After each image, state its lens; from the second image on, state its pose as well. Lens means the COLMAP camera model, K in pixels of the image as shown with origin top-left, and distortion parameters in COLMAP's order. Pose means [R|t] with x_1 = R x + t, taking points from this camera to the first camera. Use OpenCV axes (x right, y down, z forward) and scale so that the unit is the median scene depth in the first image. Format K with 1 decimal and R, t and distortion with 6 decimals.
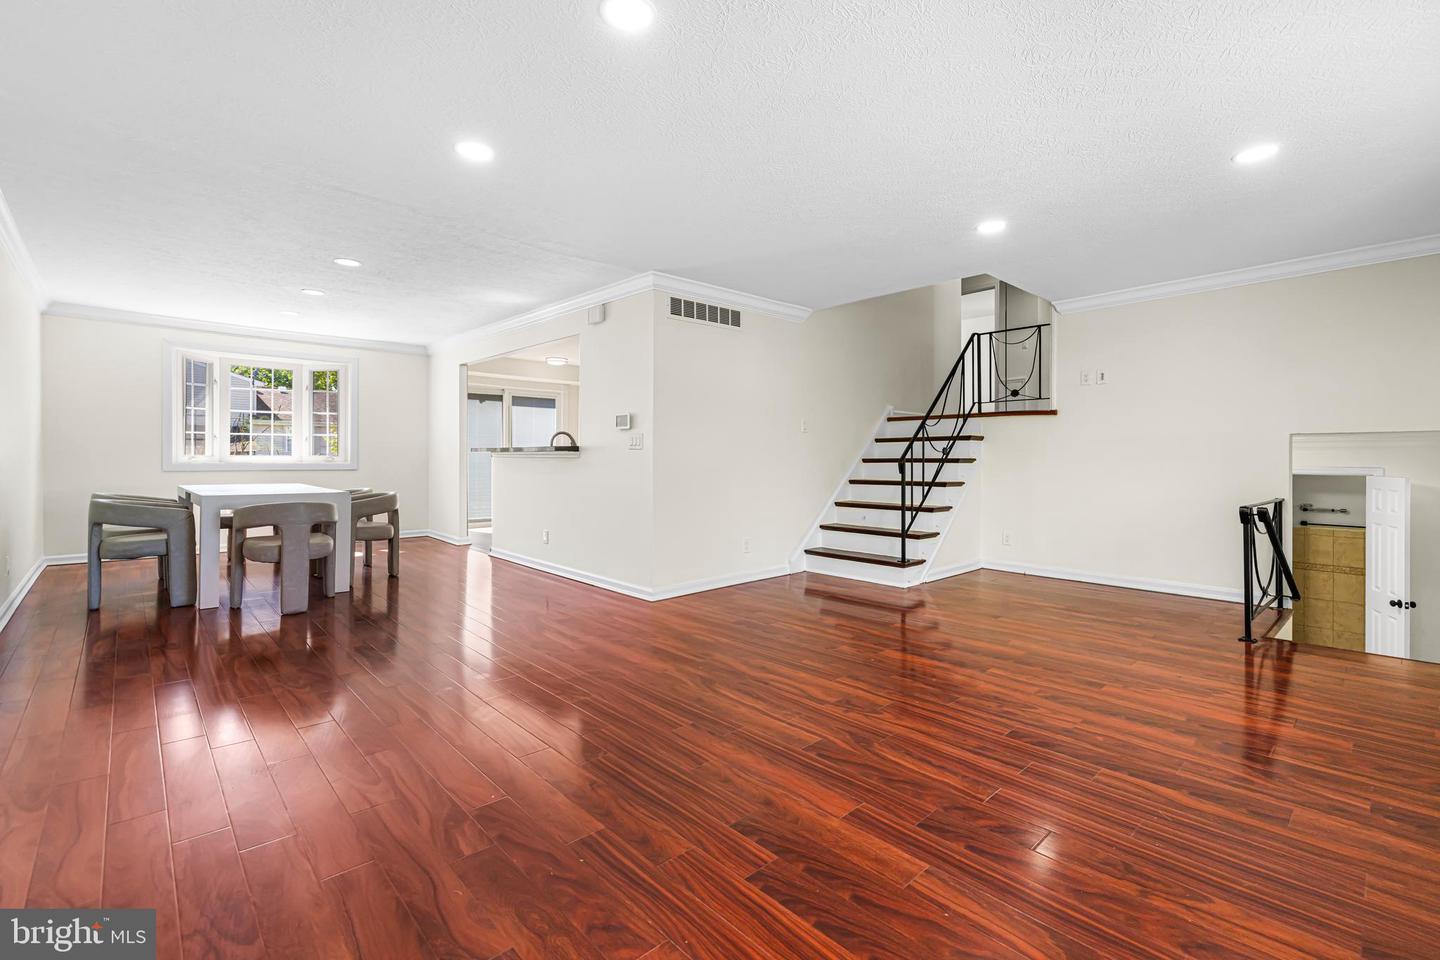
lens RADIAL K [[632.1, 0, 724.2], [0, 632.1, 457.9], [0, 0, 1]] dist [0.001096, -0.000043]
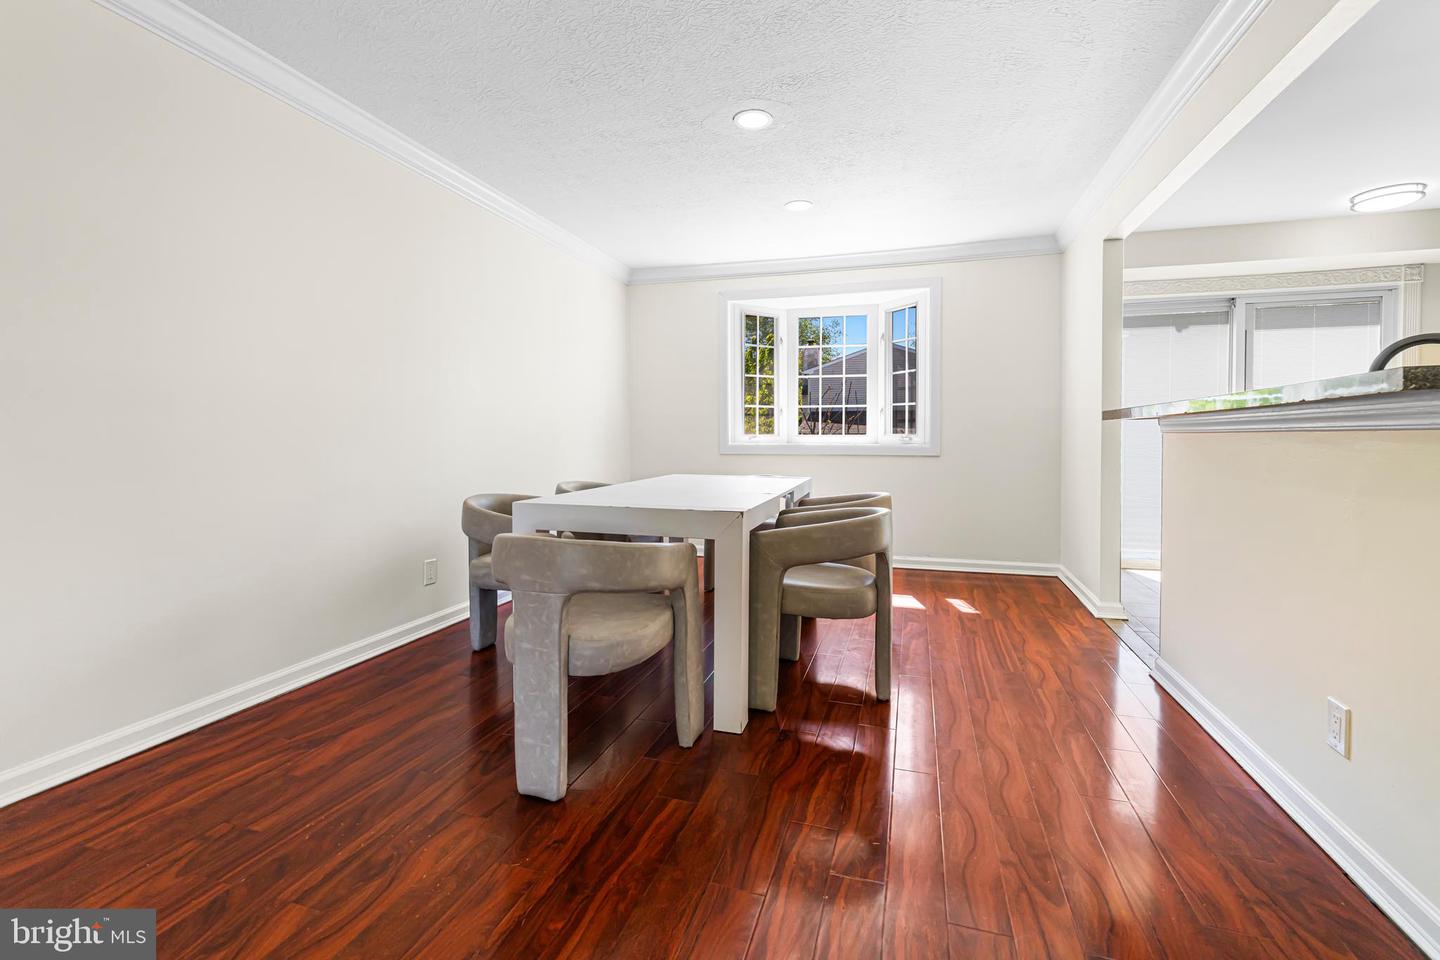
lens RADIAL K [[632.1, 0, 724.2], [0, 632.1, 457.9], [0, 0, 1]] dist [0.001096, -0.000043]
pose [[0.492566, 0.024864, -0.869920, -0.150579], [0.001590, 0.999564, 0.029470, 0.001244], [0.870274, -0.015899, 0.492312, 0.543232]]
